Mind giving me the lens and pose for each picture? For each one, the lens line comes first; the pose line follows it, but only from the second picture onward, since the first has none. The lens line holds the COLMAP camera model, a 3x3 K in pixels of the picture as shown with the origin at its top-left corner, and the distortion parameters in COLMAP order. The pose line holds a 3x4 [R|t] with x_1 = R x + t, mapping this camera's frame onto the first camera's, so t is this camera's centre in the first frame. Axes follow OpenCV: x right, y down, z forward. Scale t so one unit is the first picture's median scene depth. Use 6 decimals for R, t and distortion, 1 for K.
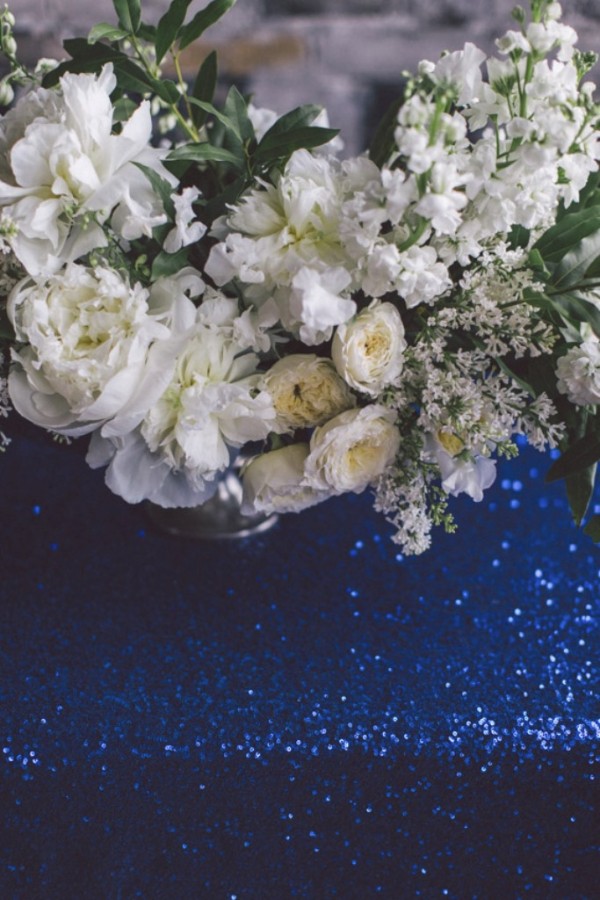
lens RADIAL K [[1334.9, 0, 300.1], [0, 1334.9, 441.3], [0, 0, 1]] dist [0.008357, 0.000000]
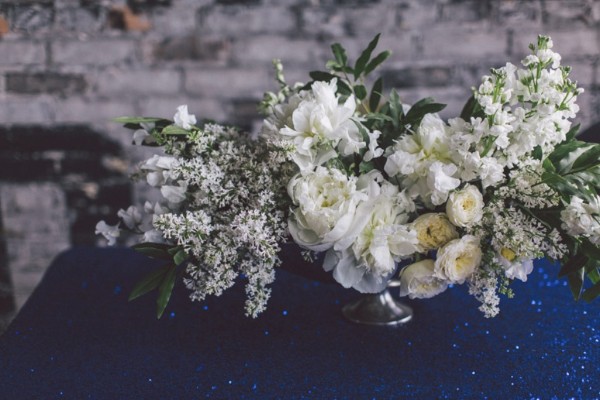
lens RADIAL K [[889.9, 0, 300.4], [0, 889.9, 203.9], [0, 0, 1]] dist [0.008357, 0.000000]
pose [[0.997222, -0.013484, -0.073262, -0.098096], [-0.003916, 0.972631, -0.232322, 0.239254], [0.074389, 0.231963, 0.969876, -0.323624]]
